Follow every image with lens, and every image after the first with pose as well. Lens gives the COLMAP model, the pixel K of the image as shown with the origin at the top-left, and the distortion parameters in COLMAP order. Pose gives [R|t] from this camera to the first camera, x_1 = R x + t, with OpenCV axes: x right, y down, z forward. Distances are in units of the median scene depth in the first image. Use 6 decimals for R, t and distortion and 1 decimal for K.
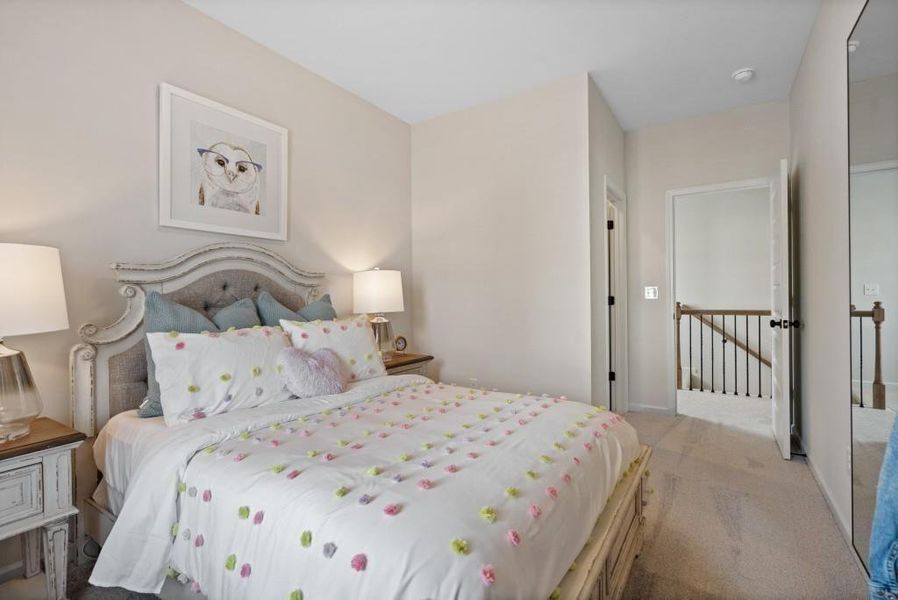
lens RADIAL K [[423.4, 0, 449.0], [0, 423.4, 300.0], [0, 0, 1]] dist [-0.001629, -0.000210]
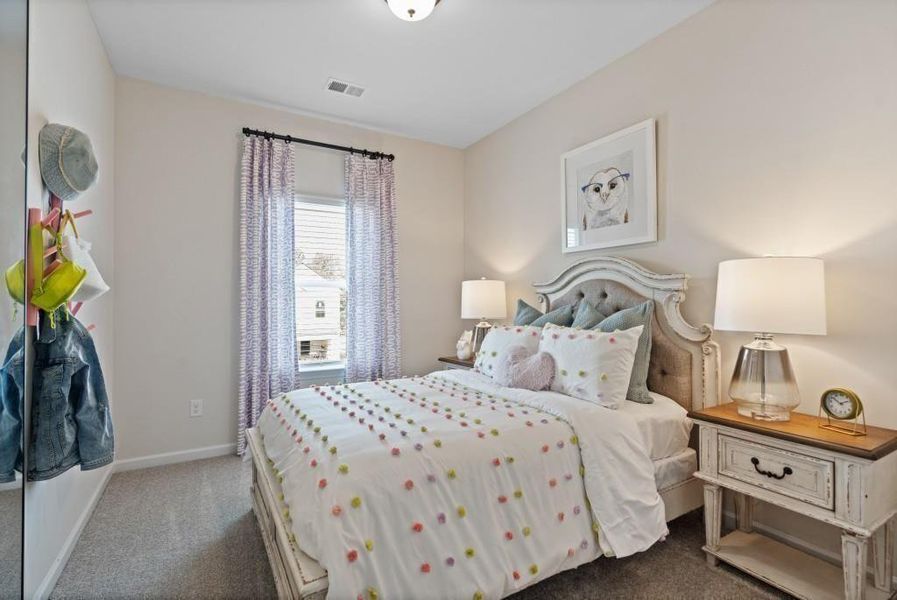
lens RADIAL K [[422.9, 0, 448.5], [0, 422.9, 300.0], [0, 0, 1]] dist [-0.001629, -0.000210]
pose [[-0.439861, -0.001861, -0.898064, 0.688779], [-0.006465, 0.999979, 0.001095, -0.013445], [0.898043, 0.006287, -0.439864, 1.117220]]
